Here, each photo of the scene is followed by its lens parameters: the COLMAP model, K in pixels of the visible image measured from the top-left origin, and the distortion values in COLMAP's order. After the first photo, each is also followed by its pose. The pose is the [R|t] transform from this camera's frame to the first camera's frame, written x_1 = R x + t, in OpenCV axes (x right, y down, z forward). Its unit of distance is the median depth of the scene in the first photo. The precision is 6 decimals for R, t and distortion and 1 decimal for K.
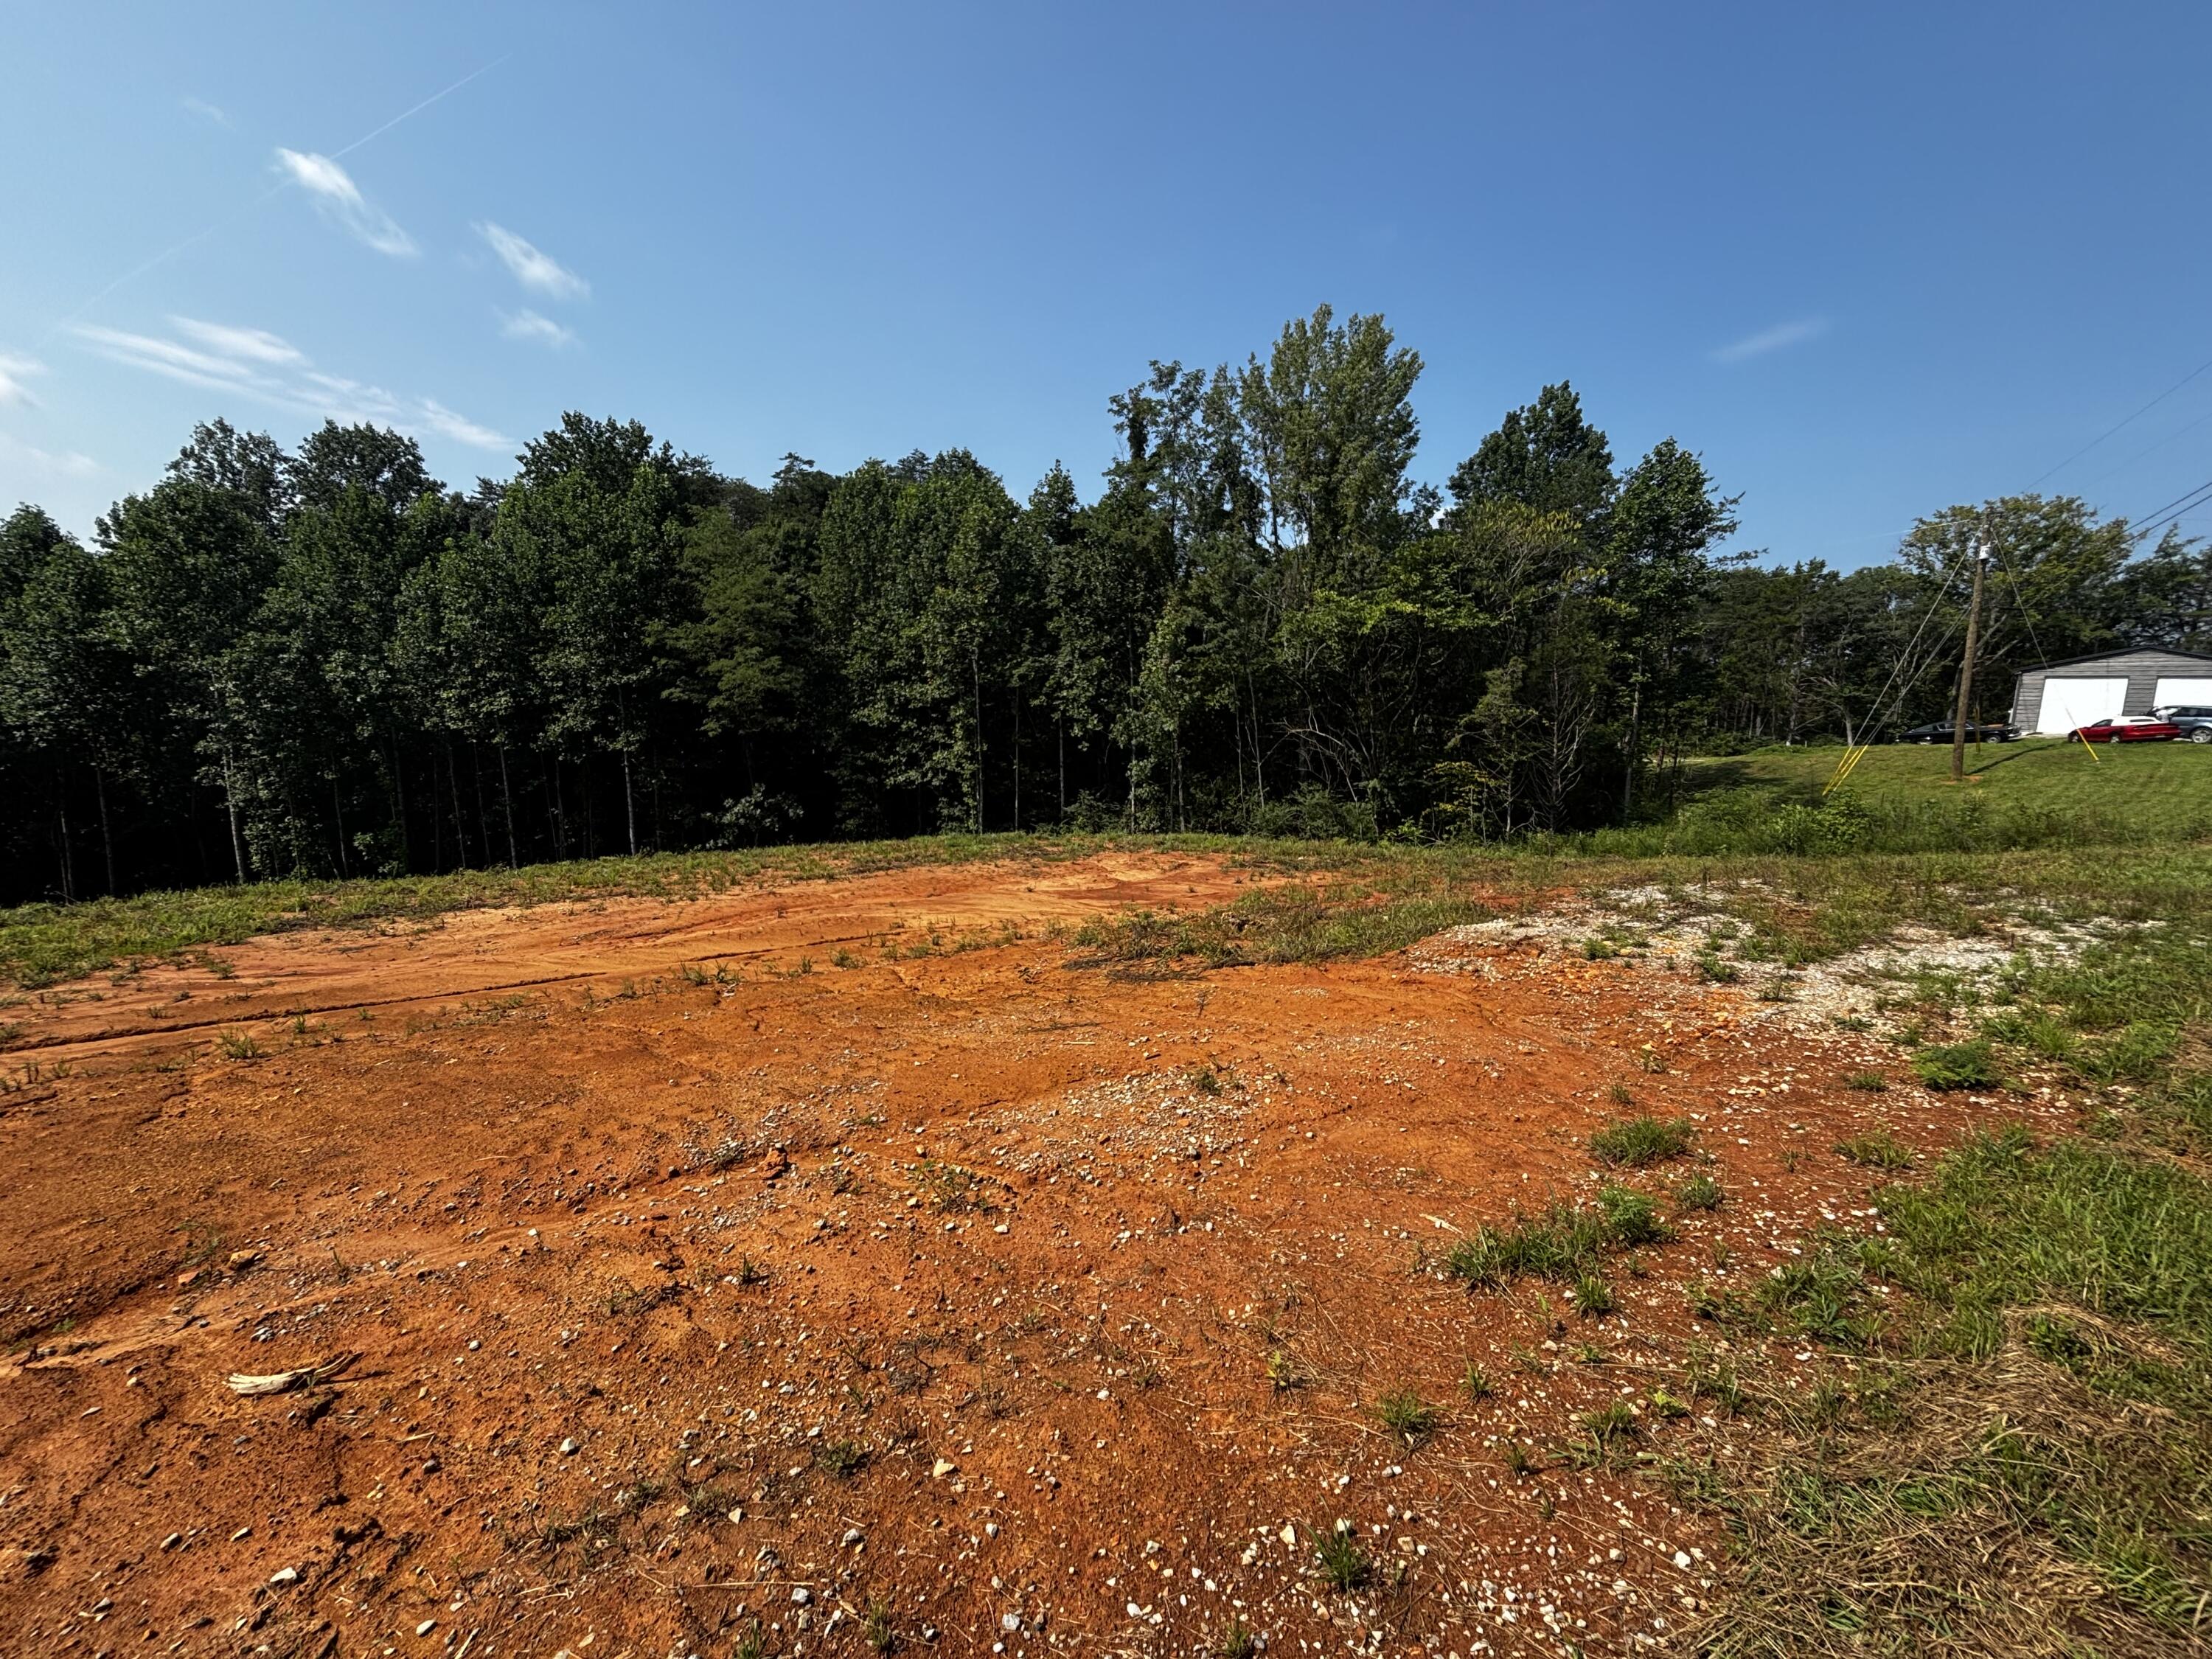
lens RADIAL K [[900.2, 0, 1097.1], [0, 900.2, 825.4], [0, 0, 1]] dist [0.007140, -0.002141]
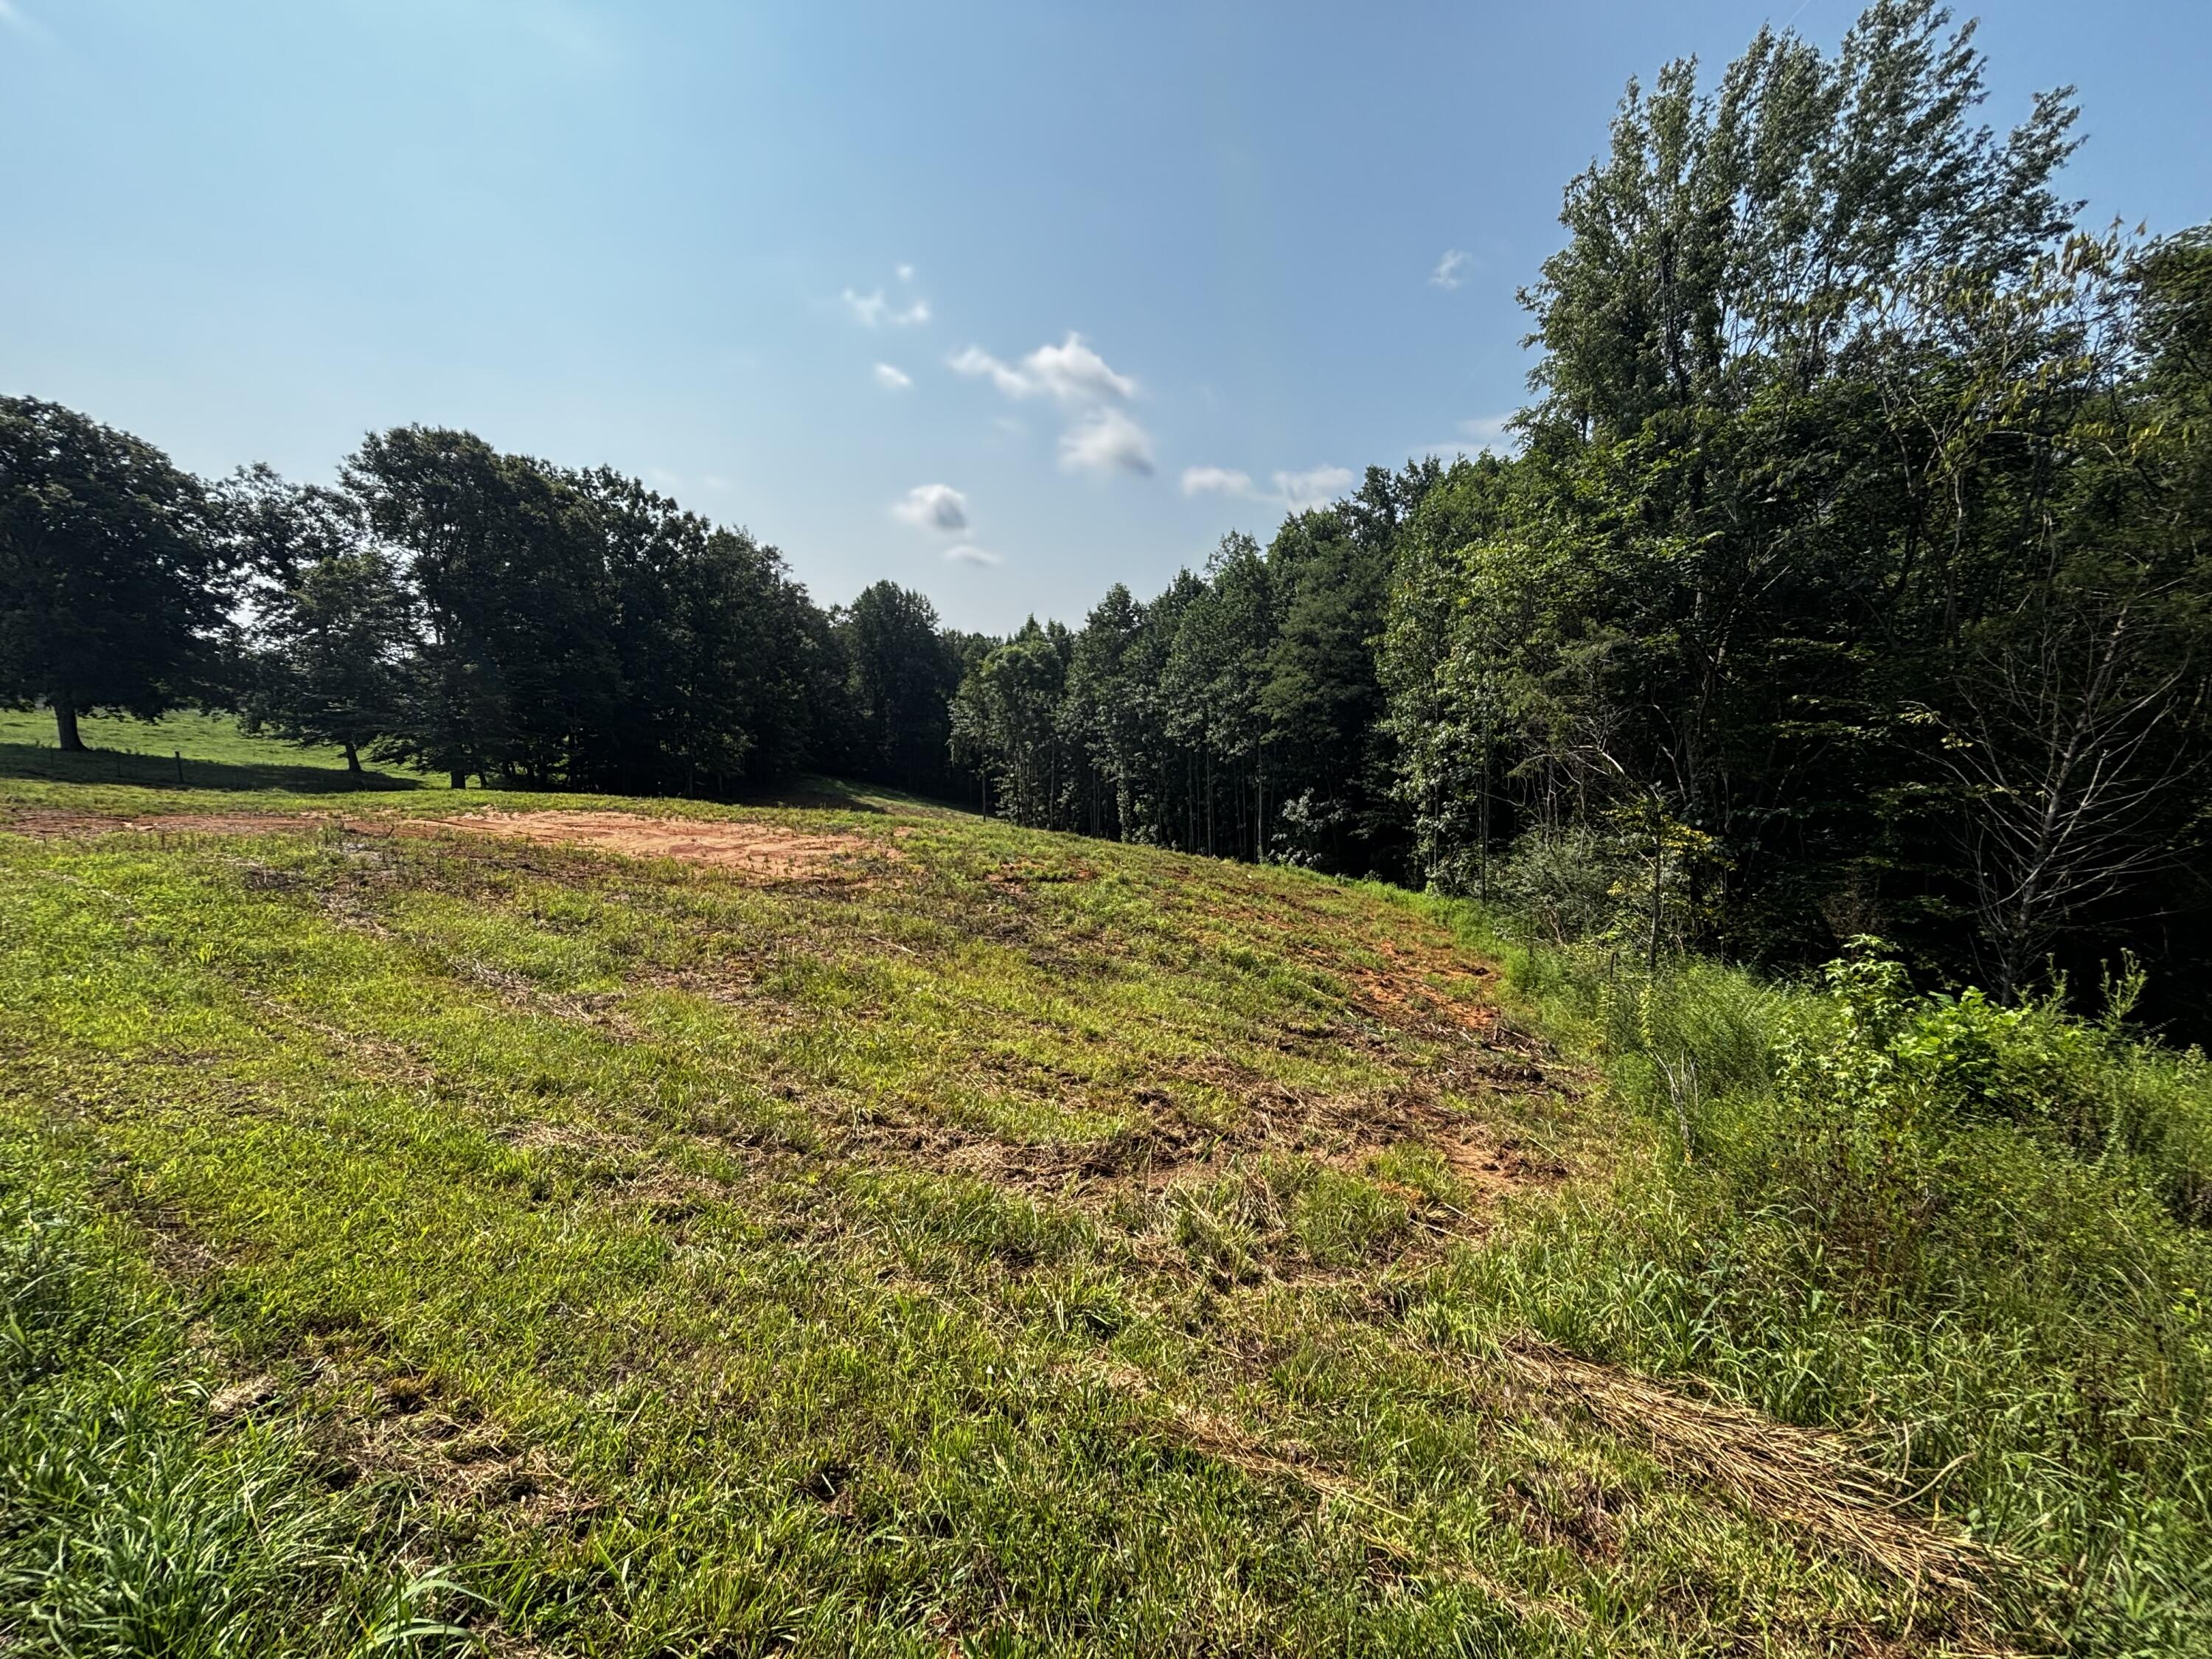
lens RADIAL K [[900.2, 0, 1108.4], [0, 900.2, 843.5], [0, 0, 1]] dist [0.007140, -0.002141]
pose [[0.420822, 0.116948, -0.899573, 0.684780], [-0.106183, 0.991189, 0.079186, -0.049495], [0.900907, 0.062196, 0.429532, 0.375412]]
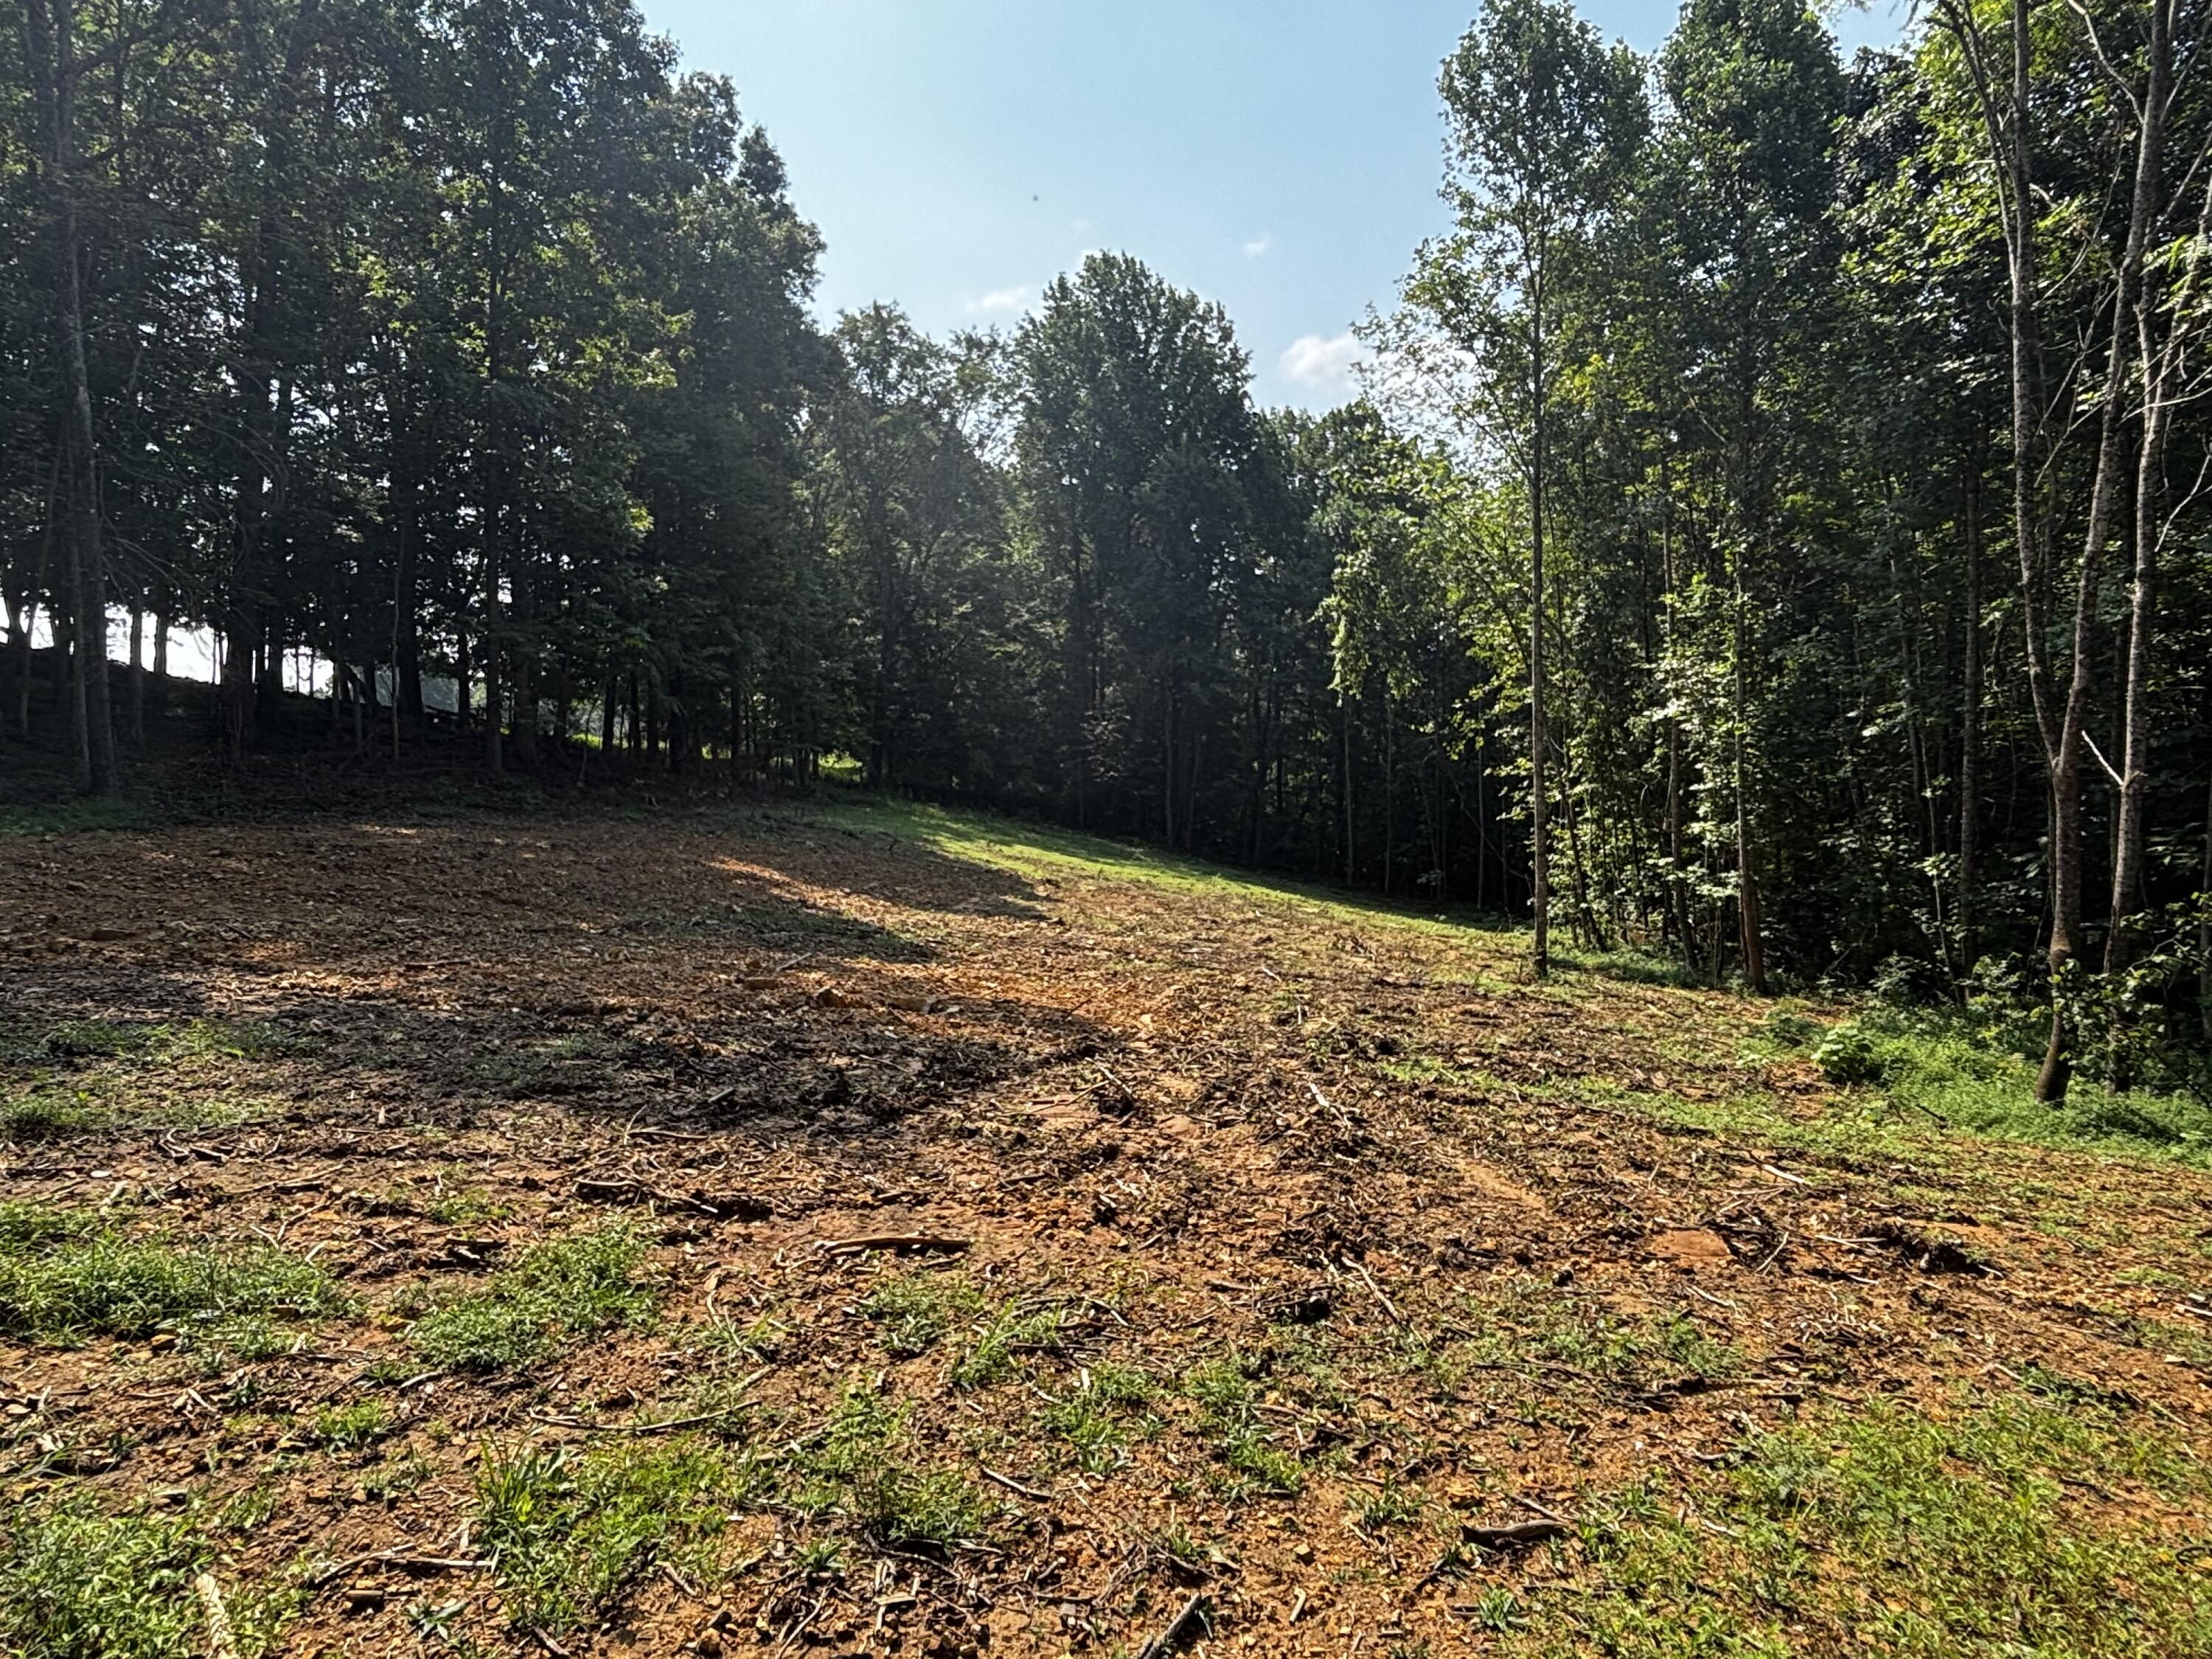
lens RADIAL K [[1350.2, 0, 1088.0], [0, 1350.2, 846.7], [0, 0, 1]] dist [0.008313, -0.000930]
pose [[0.150986, 0.028972, -0.988111, -1.429686], [-0.086257, 0.996144, 0.016027, 0.107469], [0.984765, 0.082812, 0.152903, 0.873684]]
